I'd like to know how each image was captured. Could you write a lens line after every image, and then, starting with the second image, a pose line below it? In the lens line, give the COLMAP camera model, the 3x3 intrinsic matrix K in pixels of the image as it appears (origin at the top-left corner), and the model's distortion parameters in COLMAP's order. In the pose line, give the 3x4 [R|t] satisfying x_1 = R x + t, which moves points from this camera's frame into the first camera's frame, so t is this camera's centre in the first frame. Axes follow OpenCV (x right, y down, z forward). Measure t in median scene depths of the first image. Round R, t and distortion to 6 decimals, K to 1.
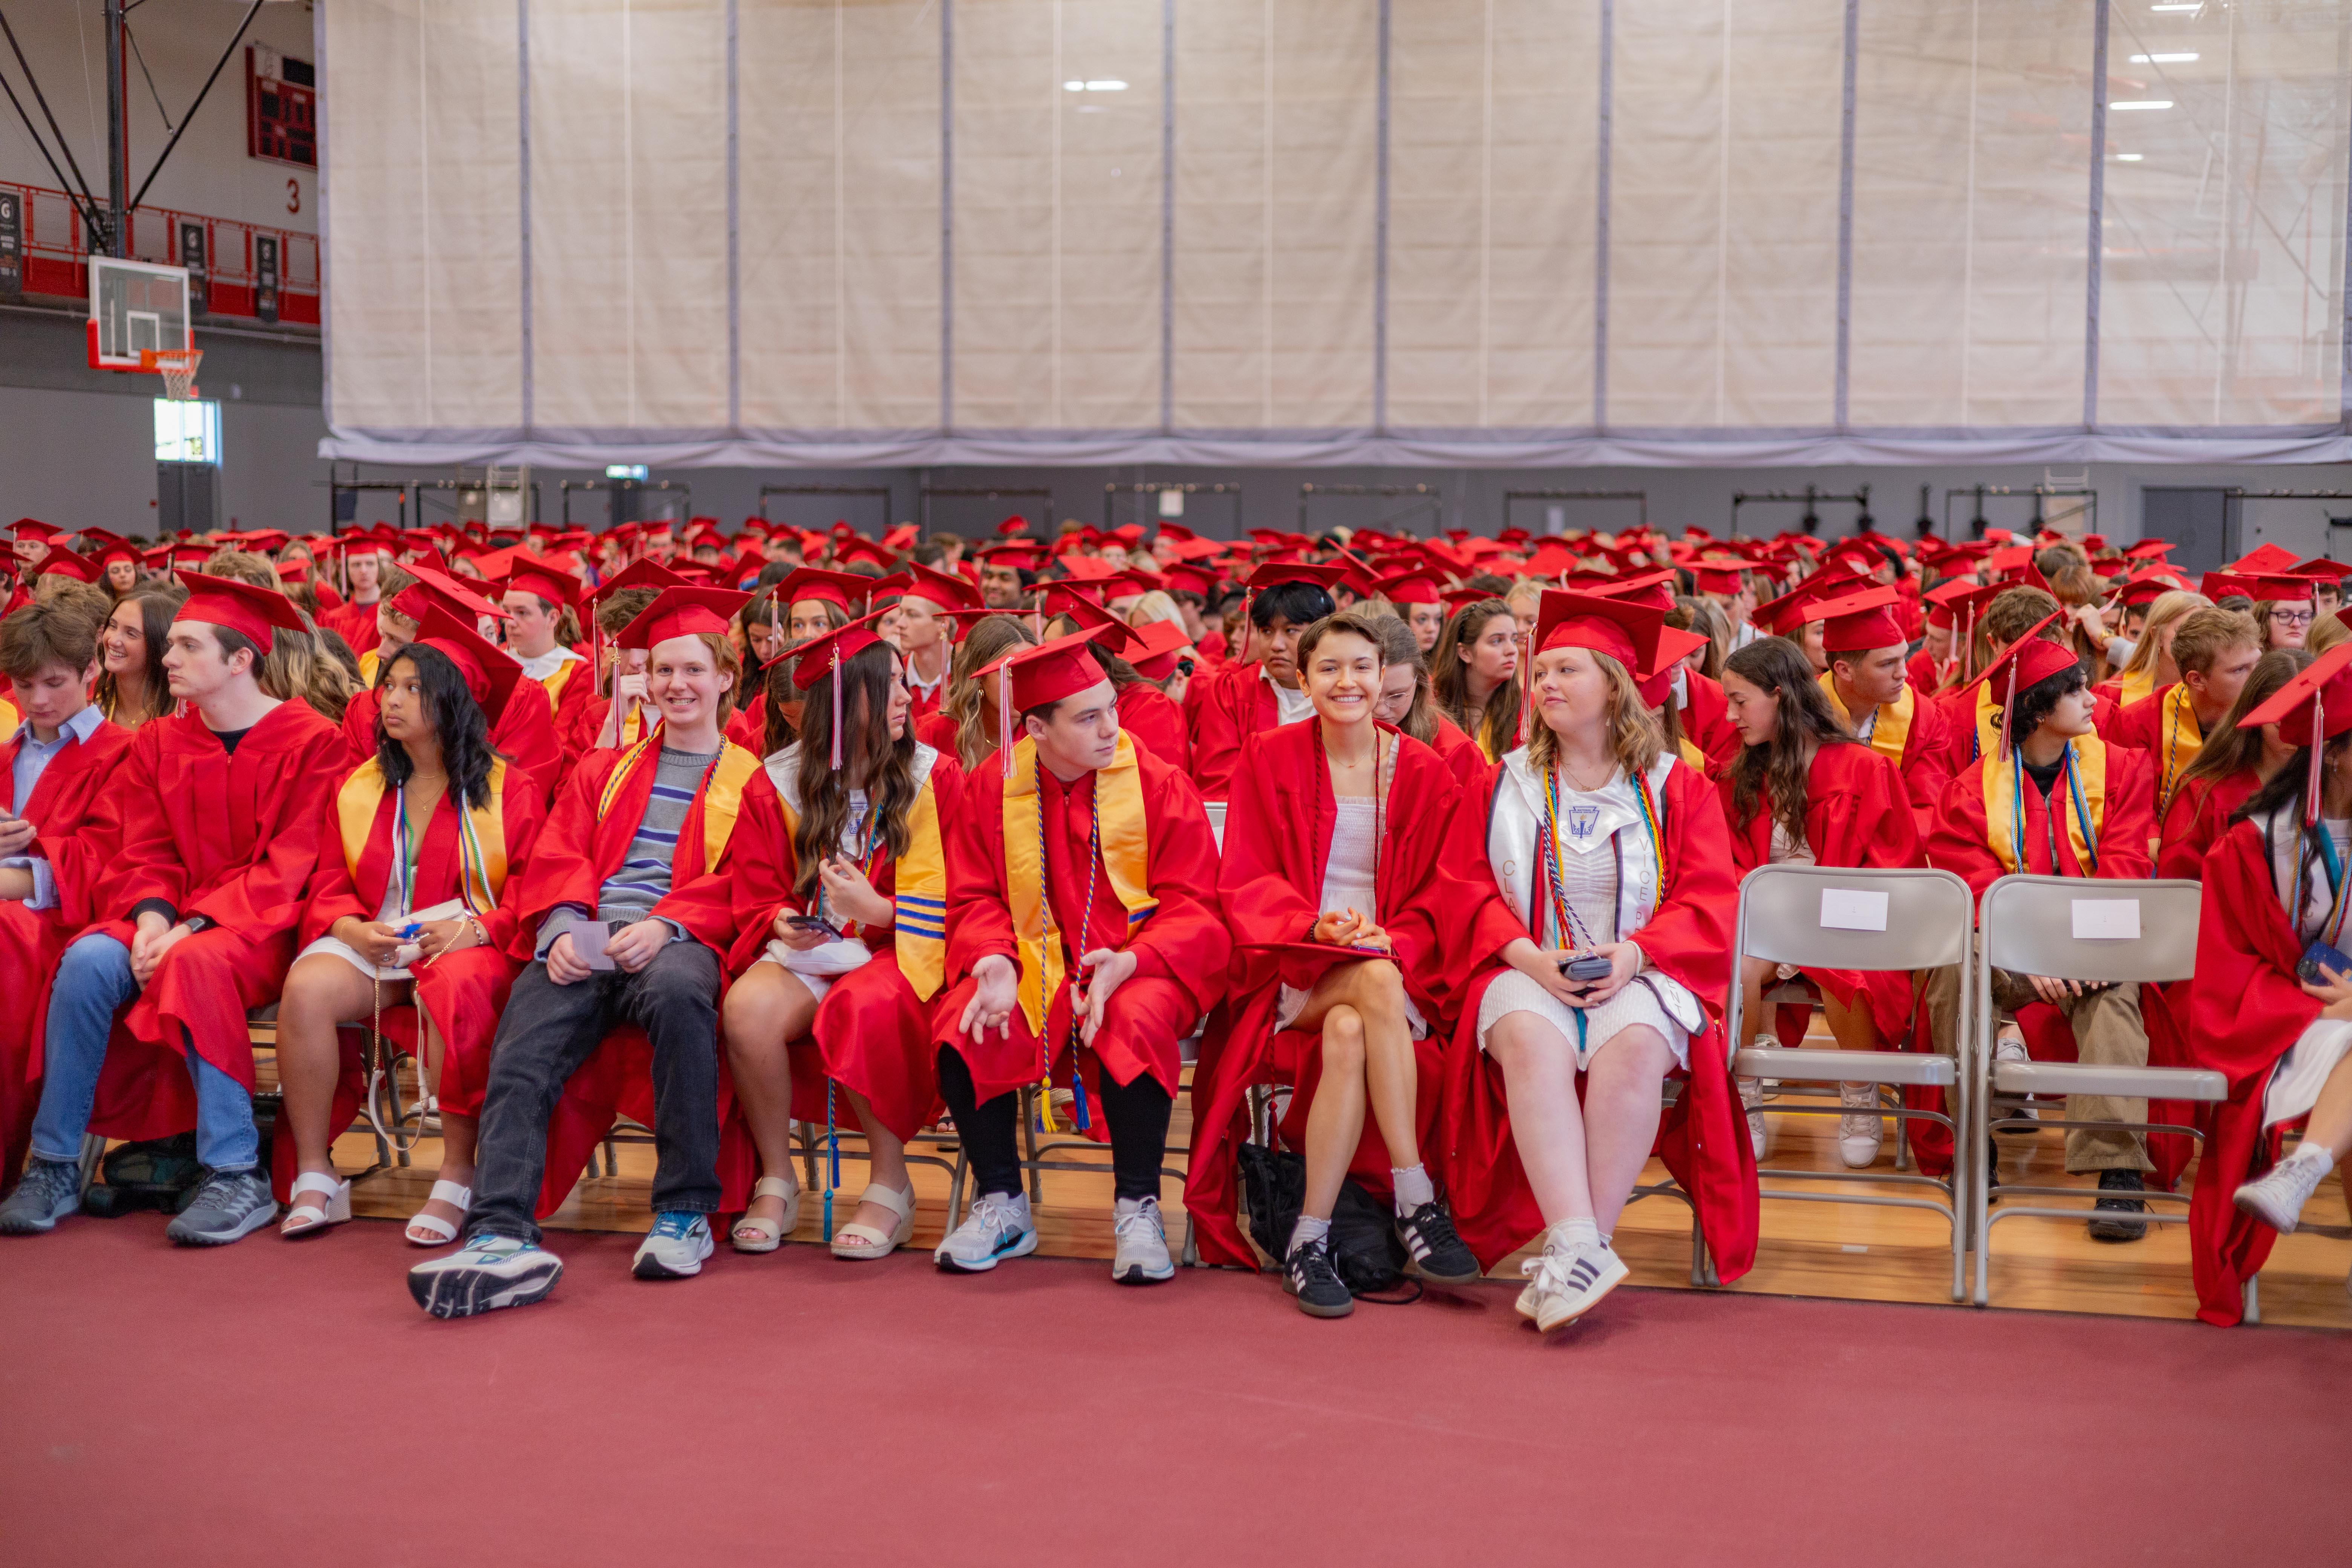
lens RADIAL K [[3261.2, 0, 1176.0], [0, 3261.2, 784.0], [0, 0, 1]] dist [0.021919, 0.007779]
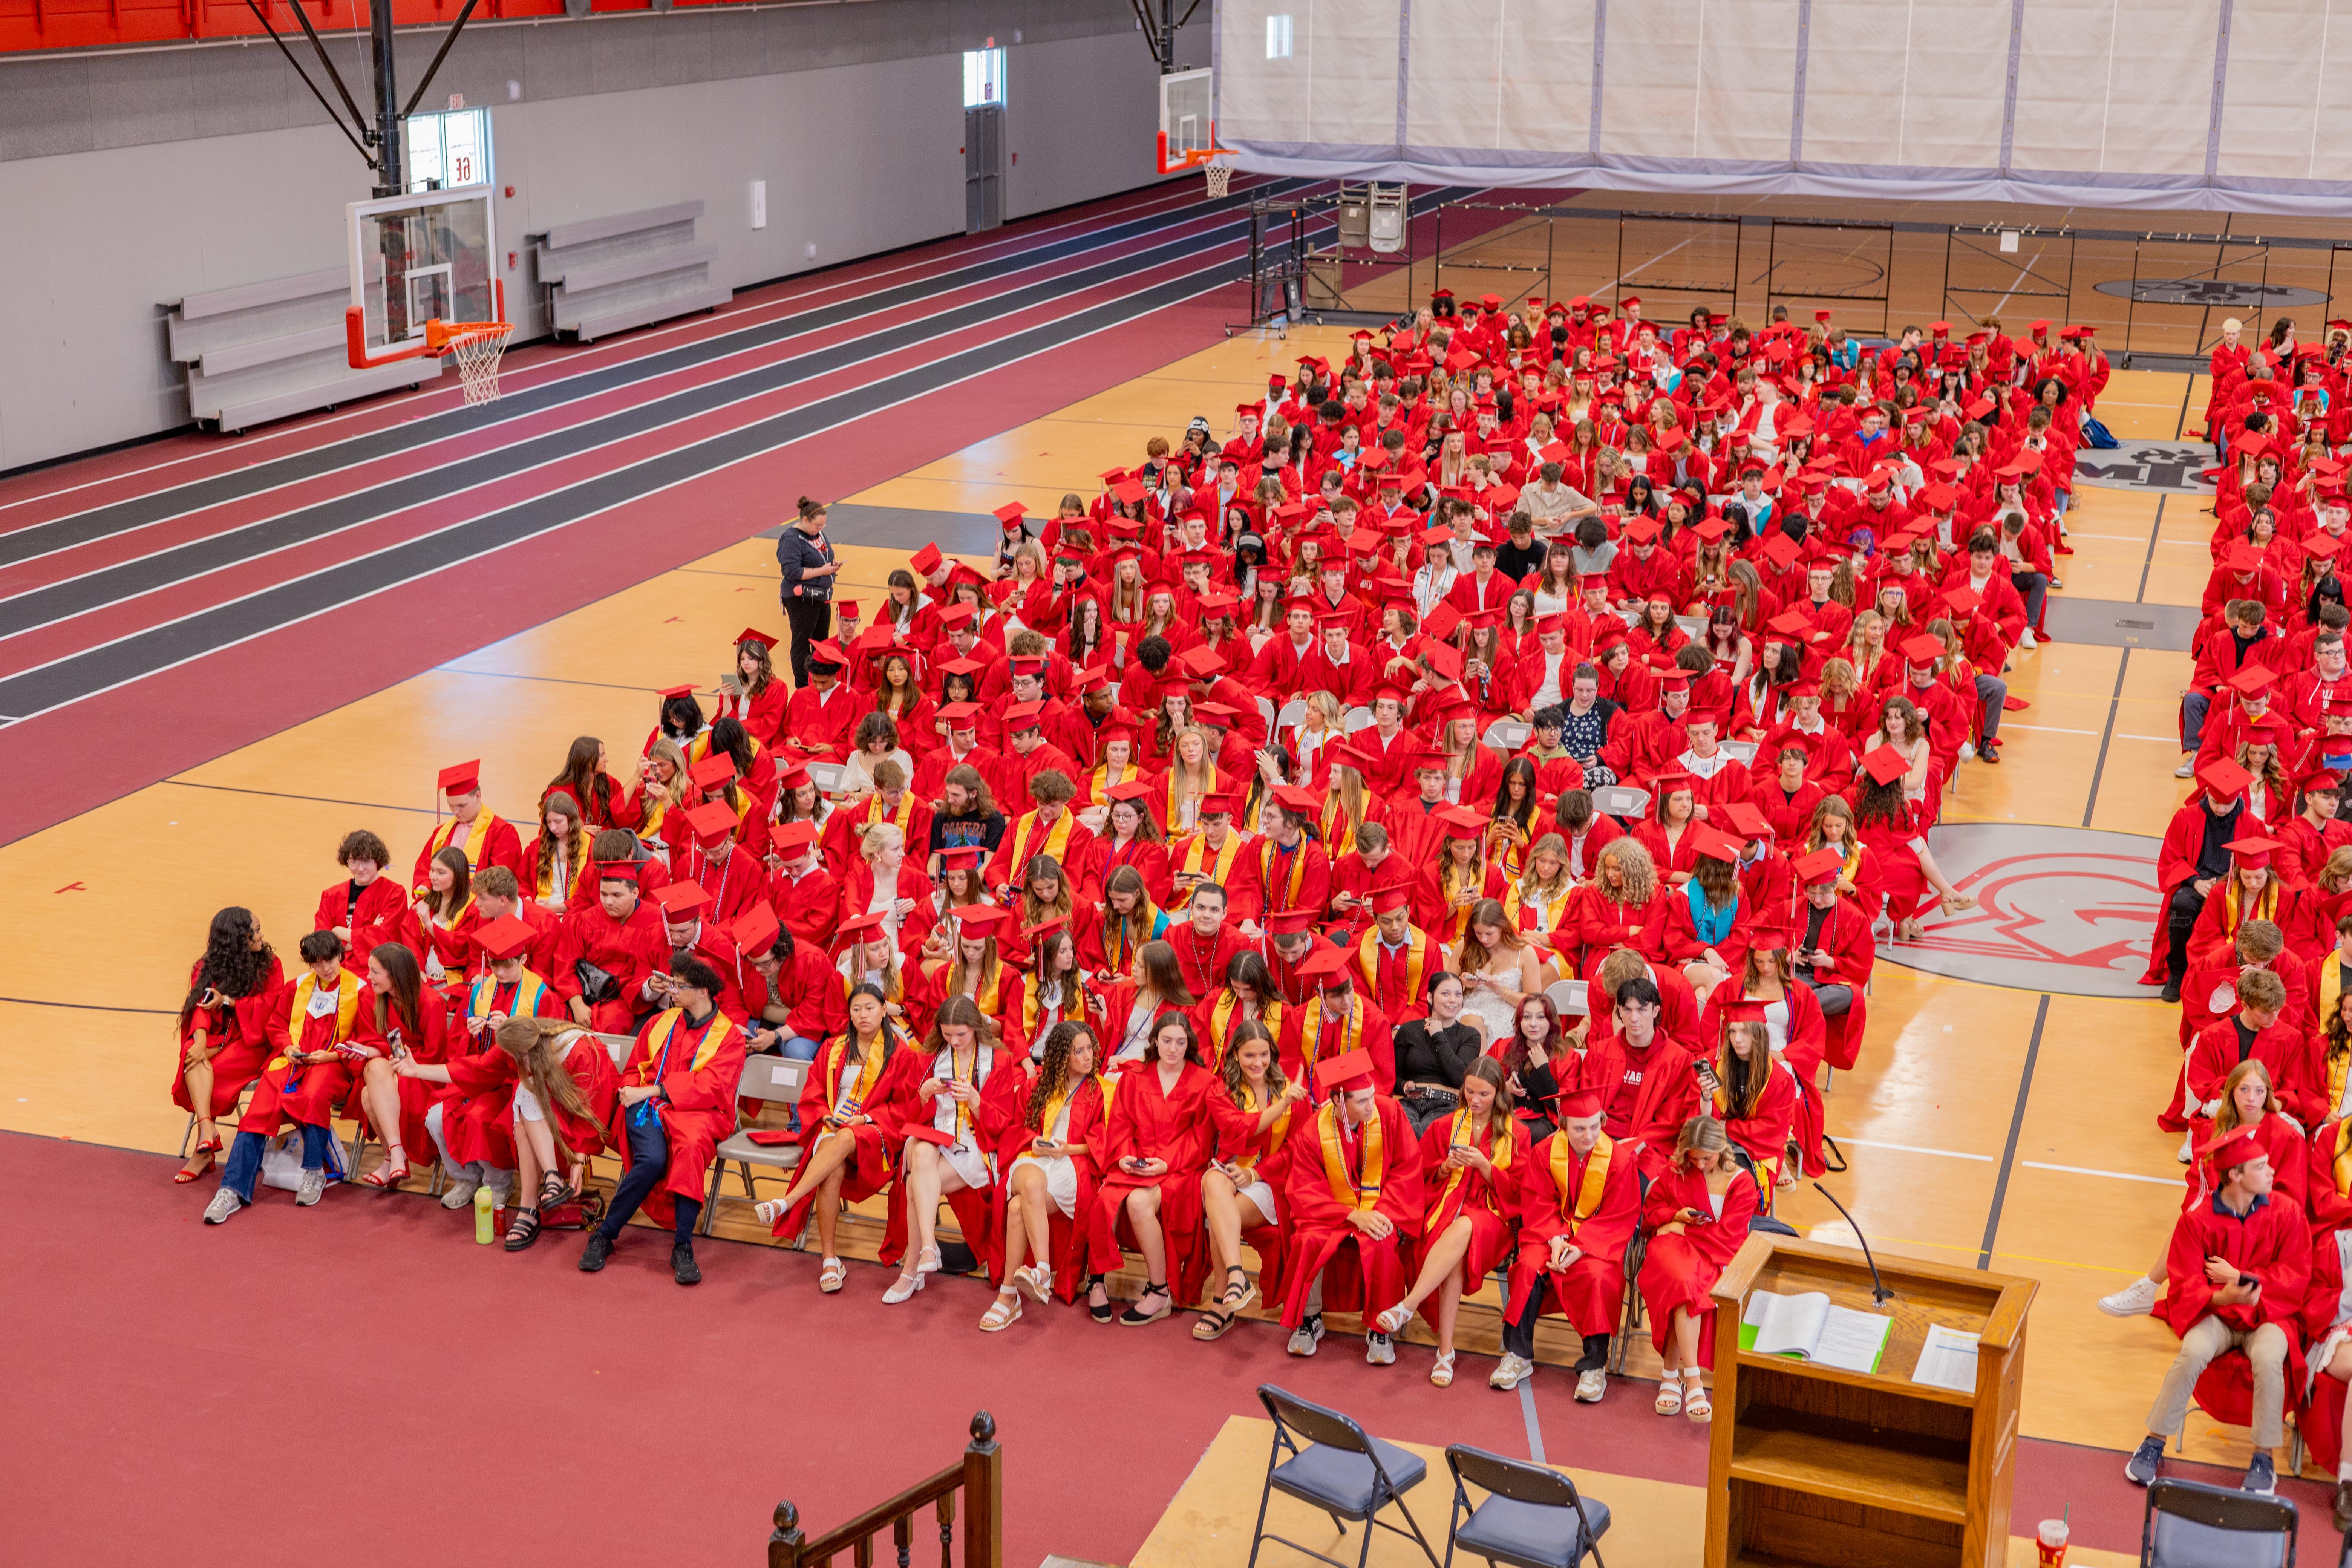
lens RADIAL K [[3243.2, 0, 1187.2], [0, 3243.2, 785.7], [0, 0, 1]] dist [0.010710, 0.049243]
pose [[0.995486, 0.032970, -0.088993, -0.170529], [-0.015977, 0.982553, 0.185297, -0.102162], [0.093549, -0.183039, 0.978645, -0.133238]]
